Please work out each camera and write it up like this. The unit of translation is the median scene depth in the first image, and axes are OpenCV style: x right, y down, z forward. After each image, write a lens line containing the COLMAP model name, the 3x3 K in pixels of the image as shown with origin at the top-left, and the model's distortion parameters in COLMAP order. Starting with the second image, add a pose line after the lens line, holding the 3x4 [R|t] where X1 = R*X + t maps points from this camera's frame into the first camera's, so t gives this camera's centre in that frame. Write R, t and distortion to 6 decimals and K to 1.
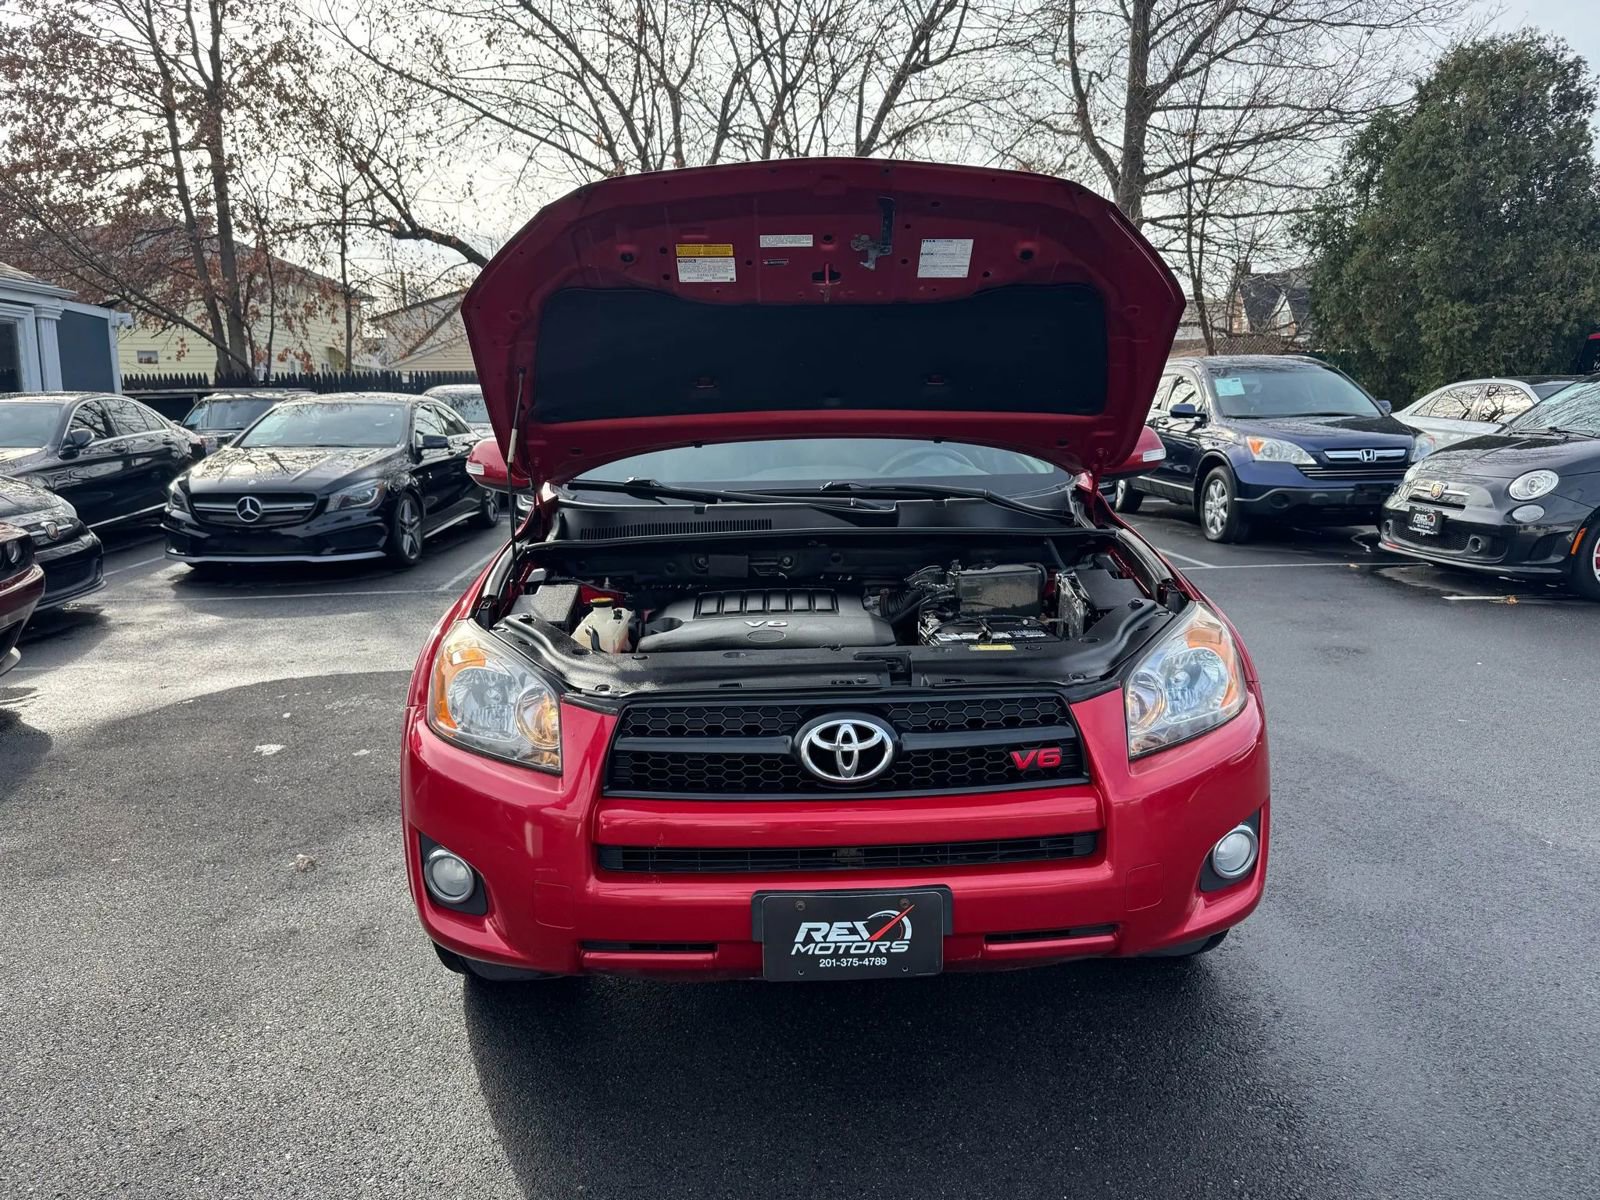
lens RADIAL K [[1128.9, 0, 800.8], [0, 1128.9, 592.0], [0, 0, 1]] dist [0.028251, -0.031844]
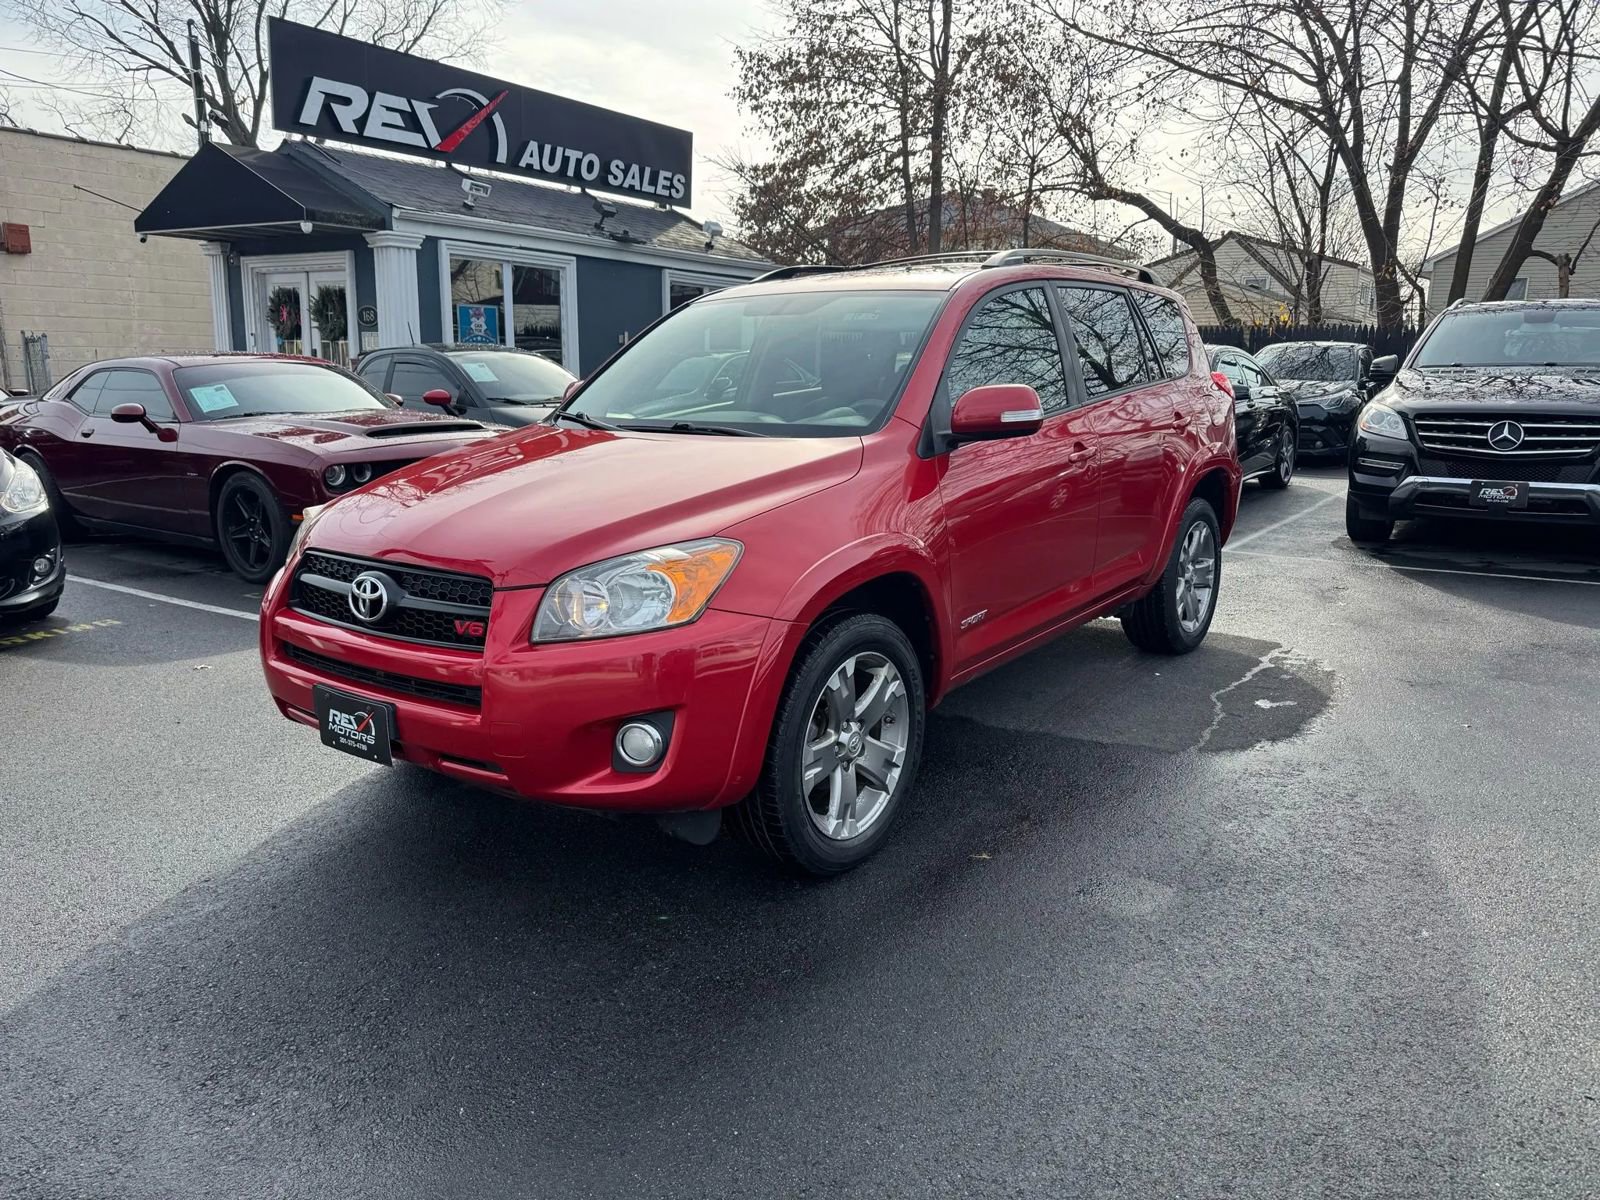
lens RADIAL K [[1128.9, 0, 800.8], [0, 1128.9, 592.0], [0, 0, 1]] dist [0.028251, -0.031844]
pose [[0.784177, 0.139319, -0.604695, 1.285134], [-0.116942, 0.990189, 0.076483, -0.040827], [0.609418, 0.010738, 0.792776, 0.184452]]
